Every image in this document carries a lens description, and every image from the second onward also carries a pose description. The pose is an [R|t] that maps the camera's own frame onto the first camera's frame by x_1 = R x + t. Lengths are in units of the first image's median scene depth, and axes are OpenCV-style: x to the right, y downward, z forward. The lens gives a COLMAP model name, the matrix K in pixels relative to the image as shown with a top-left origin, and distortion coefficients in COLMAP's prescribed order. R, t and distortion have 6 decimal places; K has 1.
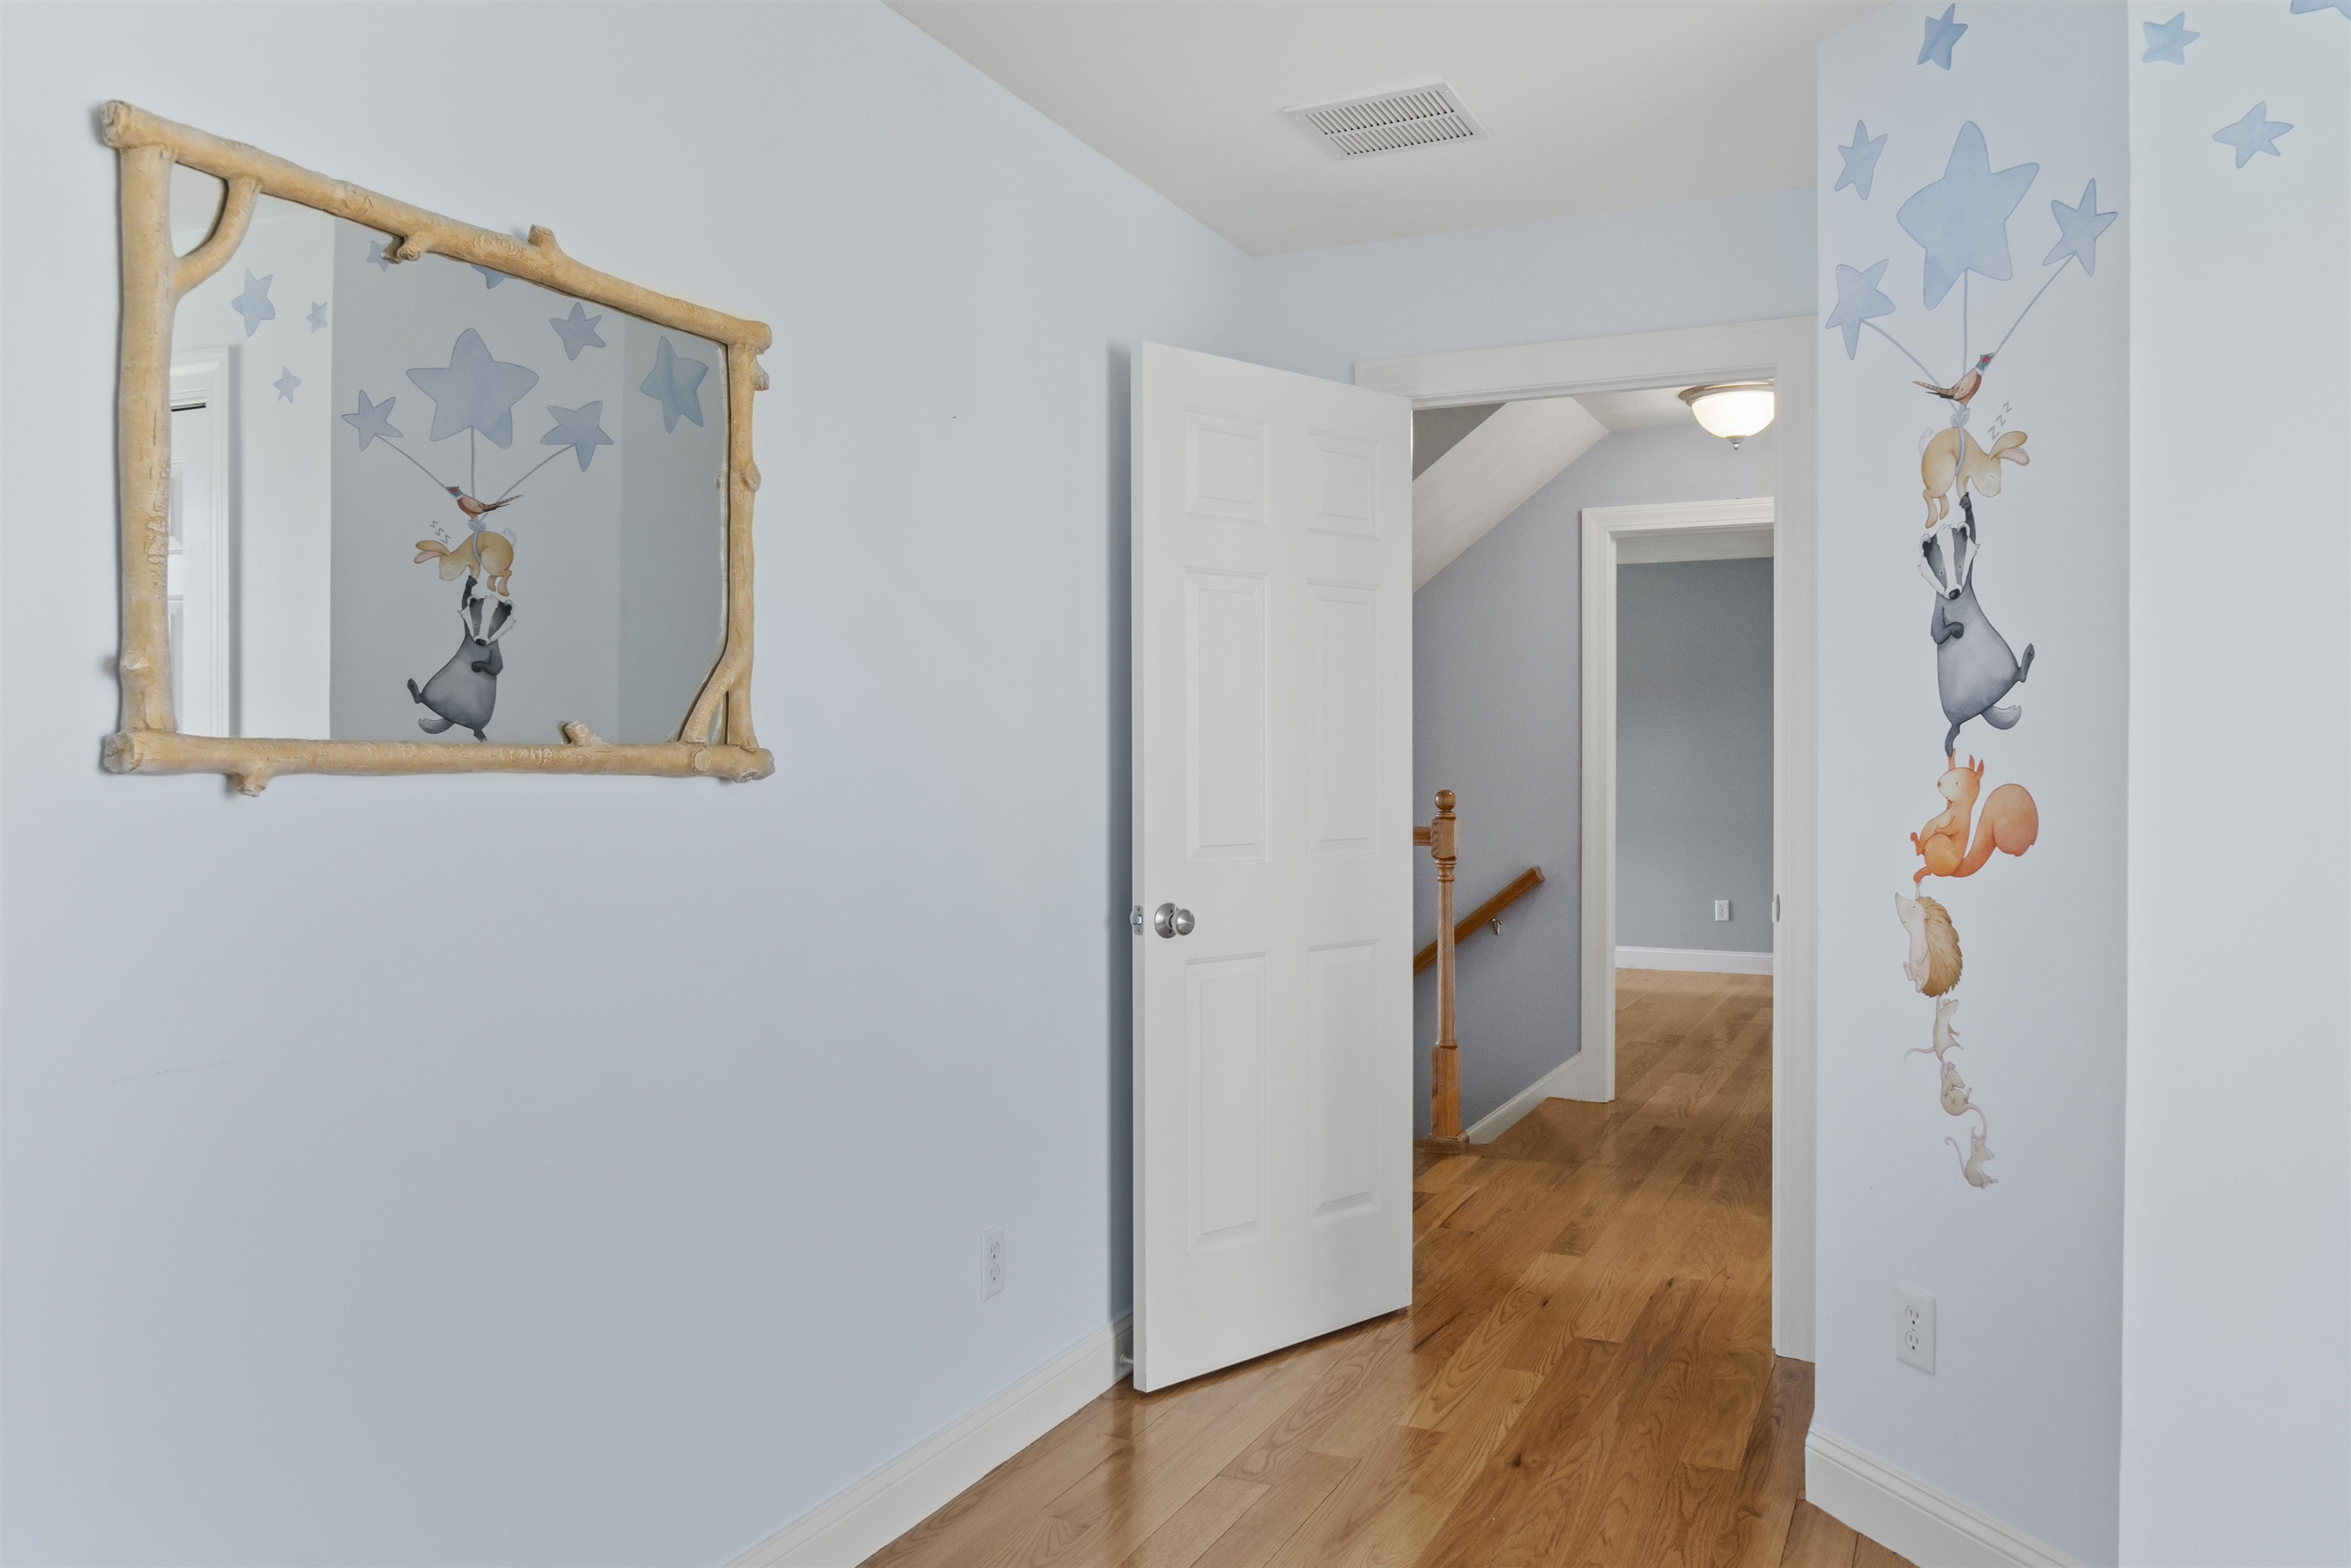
lens RADIAL K [[1723.9, 0, 1176.0], [0, 1723.9, 797.6], [0, 0, 1]] dist [-0.004121, 0.006302]
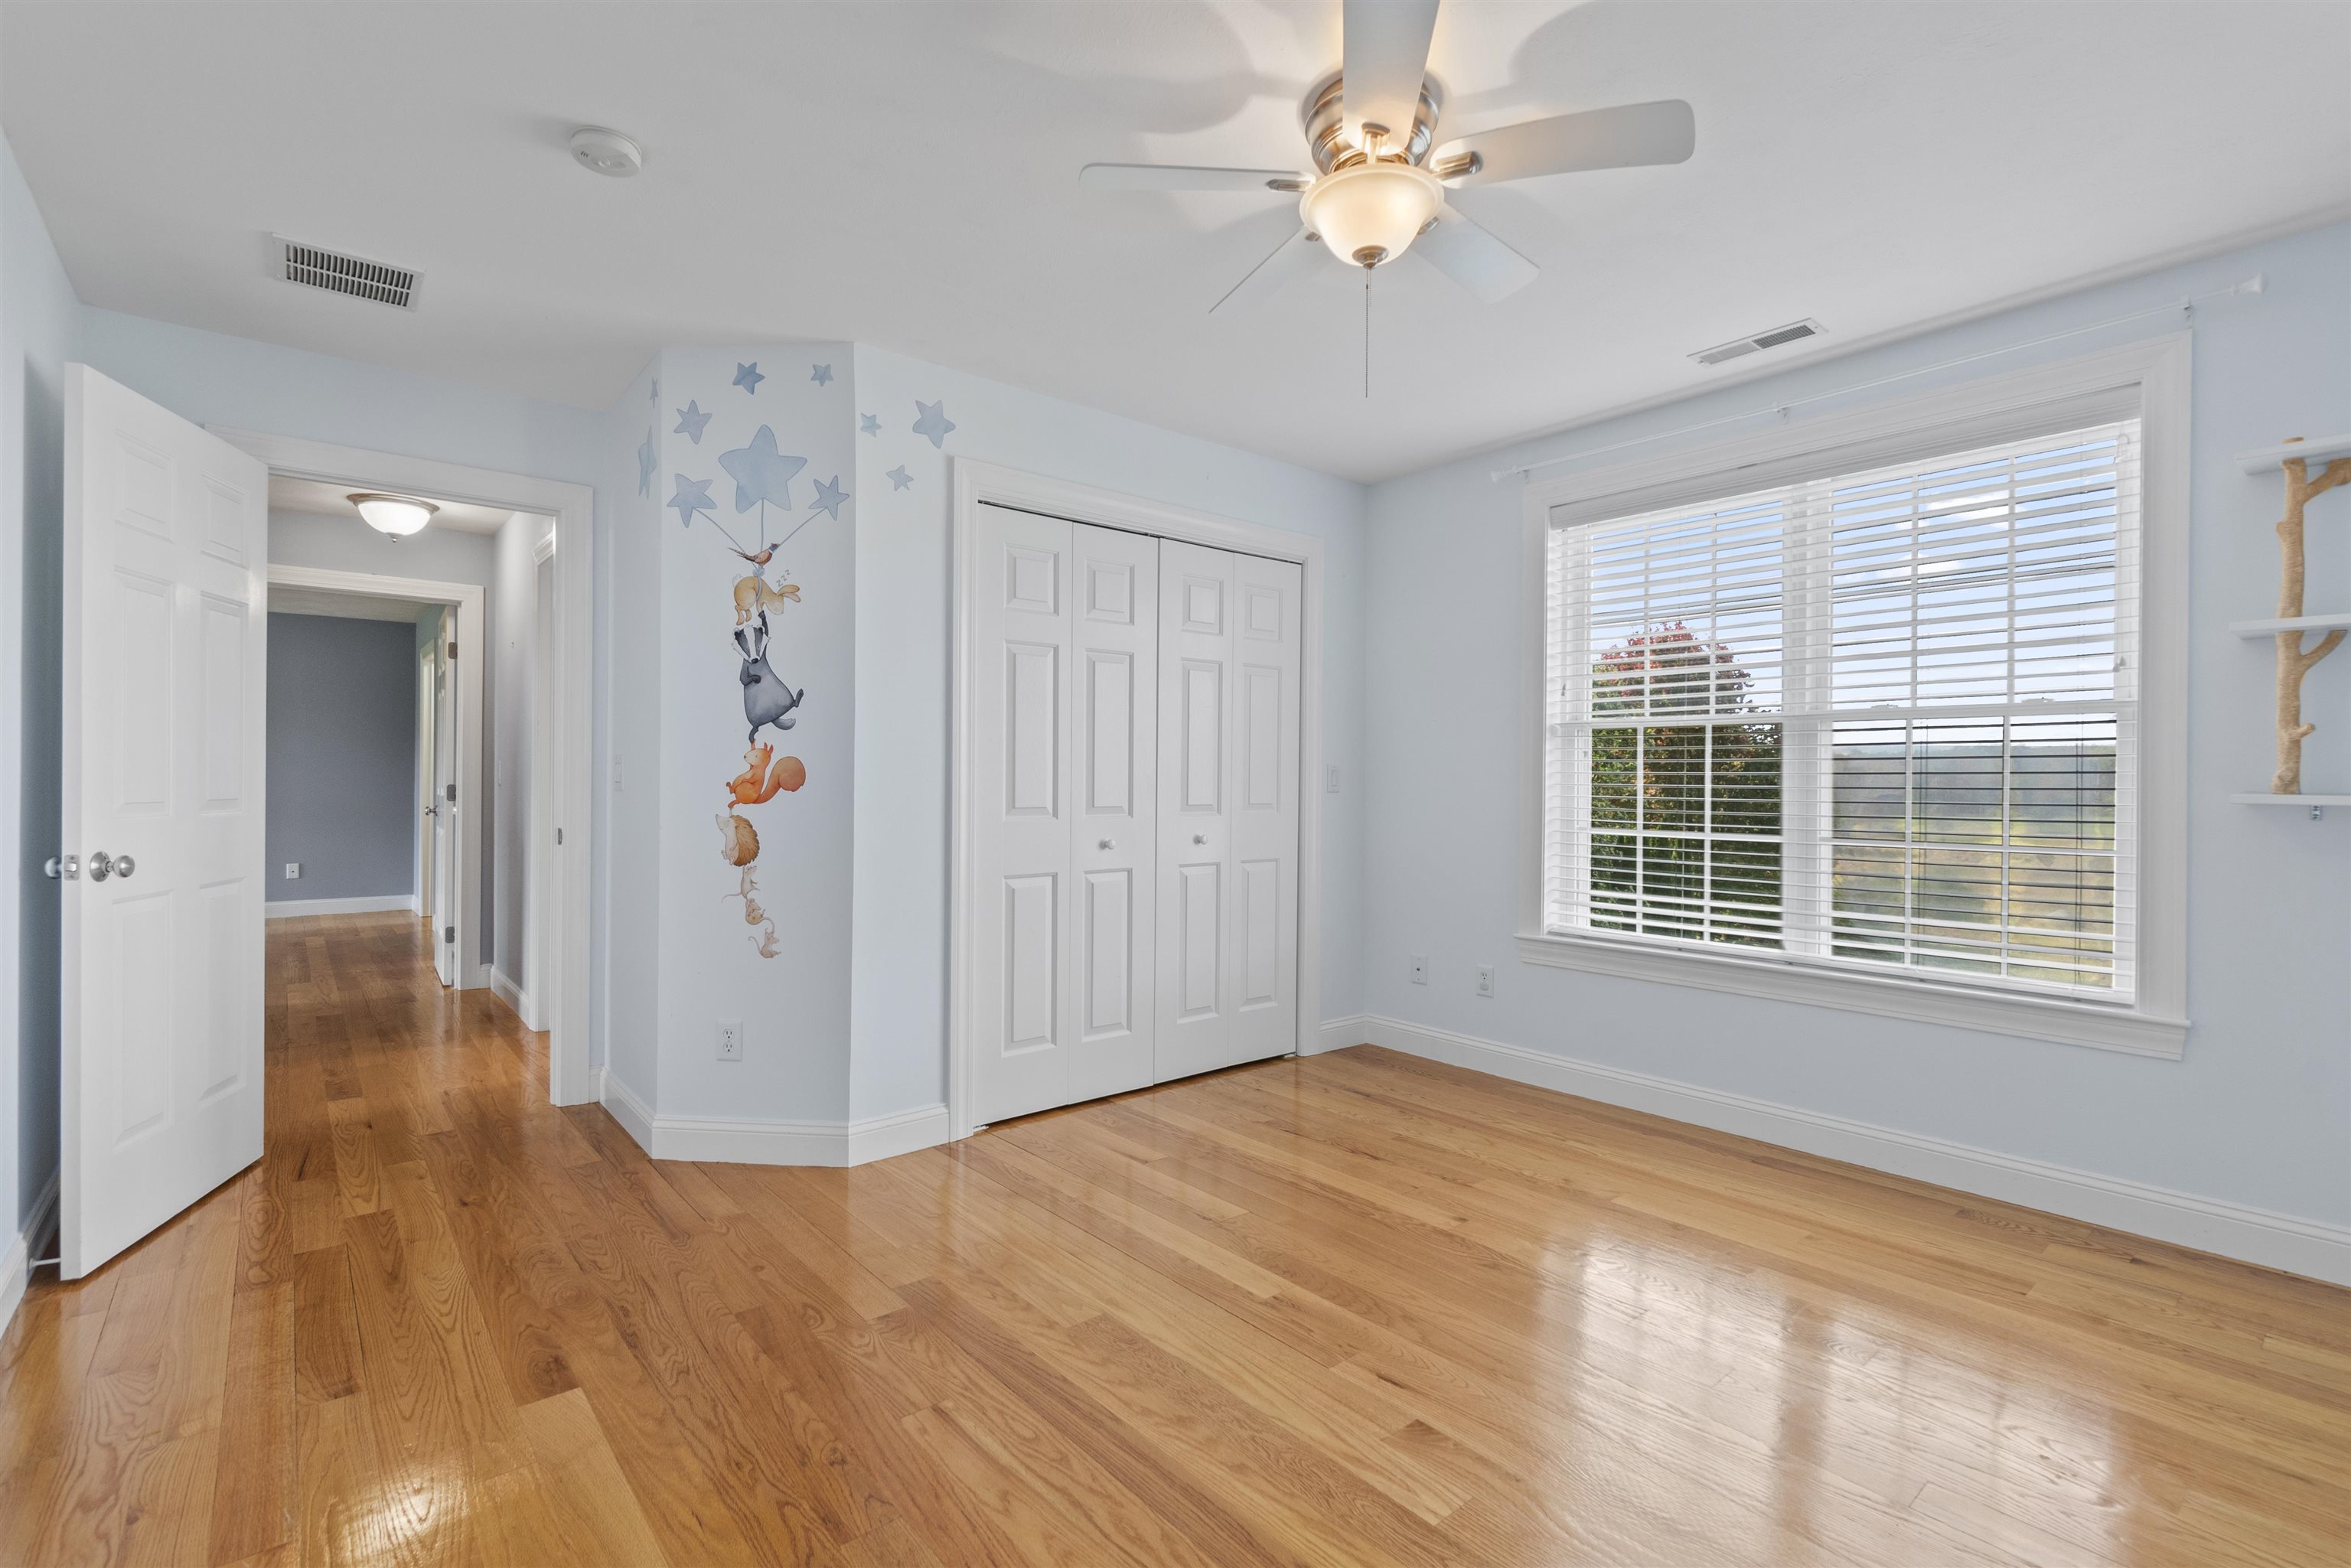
lens RADIAL K [[1023.1, 0, 1155.1], [0, 1023.1, 795.5], [0, 0, 1]] dist [-0.002352, -0.001196]
pose [[0.441498, -0.010424, 0.897201, -0.395645], [0.009470, 0.999931, 0.006957, 0.032499], [-0.897212, 0.005425, 0.441567, 0.069289]]
